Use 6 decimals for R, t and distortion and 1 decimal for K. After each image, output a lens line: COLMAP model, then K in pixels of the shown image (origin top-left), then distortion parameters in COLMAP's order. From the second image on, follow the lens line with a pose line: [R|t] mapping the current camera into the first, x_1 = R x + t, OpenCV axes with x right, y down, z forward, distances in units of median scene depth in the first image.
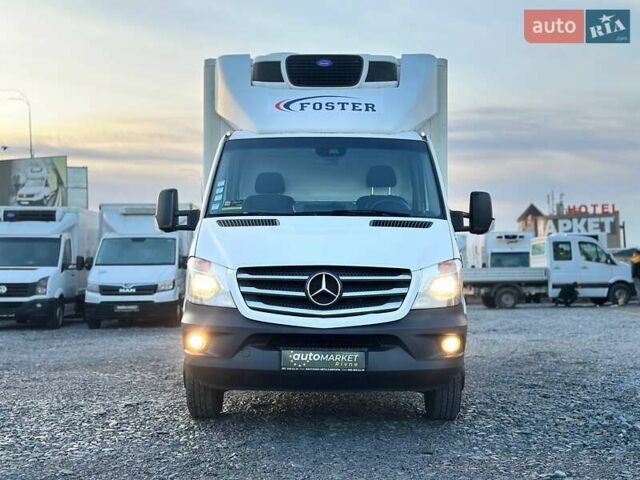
lens RADIAL K [[886.7, 0, 317.2], [0, 886.7, 240.3], [0, 0, 1]] dist [0.139995, -0.065507]
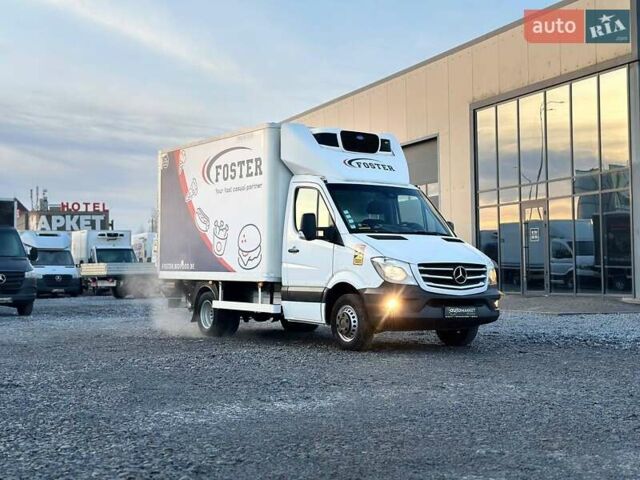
lens RADIAL K [[886.7, 0, 317.2], [0, 886.7, 240.3], [0, 0, 1]] dist [0.139995, -0.065507]
pose [[0.823632, 0.023708, 0.566629, -0.370616], [-0.026954, 0.999633, -0.002646, -0.001870], [-0.566484, -0.013094, 0.823968, -0.113230]]
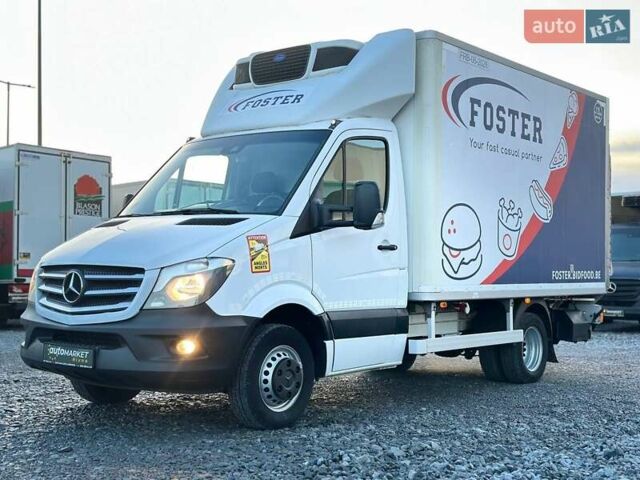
lens RADIAL K [[893.7, 0, 319.3], [0, 893.7, 265.0], [0, 0, 1]] dist [0.031263, -0.016123]
pose [[-0.782317, 0.006890, 0.622842, -0.239957], [-0.020070, 0.999141, -0.036262, 0.029146], [-0.622557, -0.040868, -0.781507, 0.826928]]
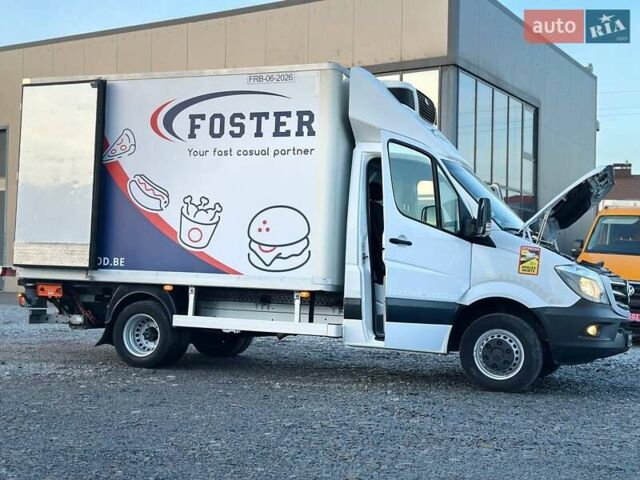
lens RADIAL K [[886.7, 0, 317.2], [0, 886.7, 240.3], [0, 0, 1]] dist [0.139995, -0.065507]
pose [[0.372125, 0.057391, 0.926407, -0.445770], [-0.075157, 0.996672, -0.031554, 0.015353], [-0.925135, -0.057884, 0.375200, 0.254491]]
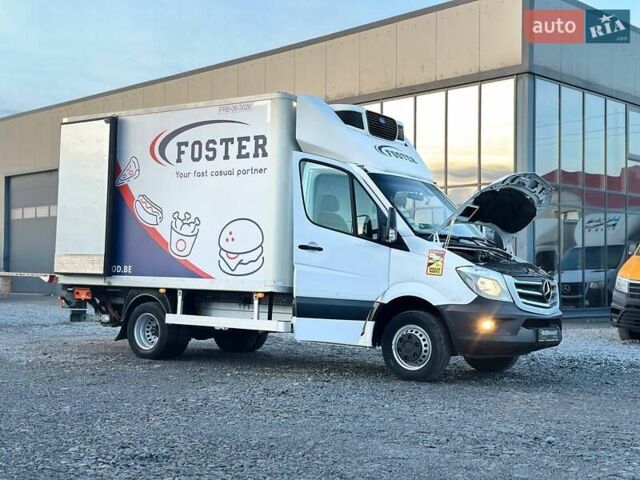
lens RADIAL K [[885.7, 0, 317.7], [0, 885.7, 238.8], [0, 0, 1]] dist [0.138429, -0.048354]
pose [[0.578719, 0.057806, 0.813476, -0.432453], [-0.062087, 0.997713, -0.026728, 0.008353], [-0.813160, -0.035038, 0.580984, 0.110136]]
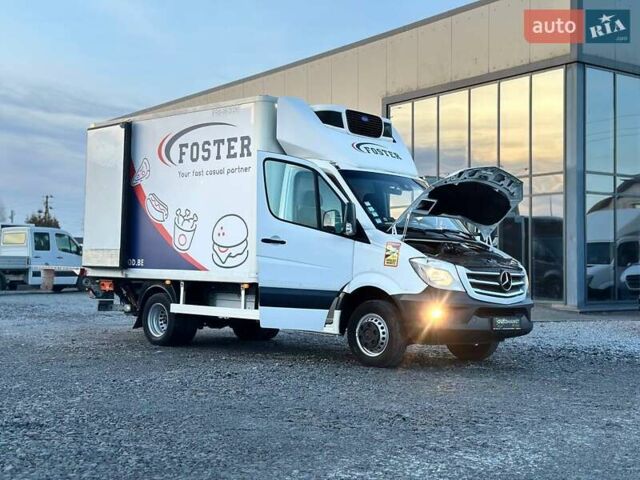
lens RADIAL K [[885.7, 0, 317.7], [0, 885.7, 238.8], [0, 0, 1]] dist [0.138429, -0.048354]
pose [[0.689733, 0.046262, 0.722584, -0.400727], [-0.055008, 0.998421, -0.011415, 0.004148], [-0.721971, -0.031874, 0.691189, 0.028243]]
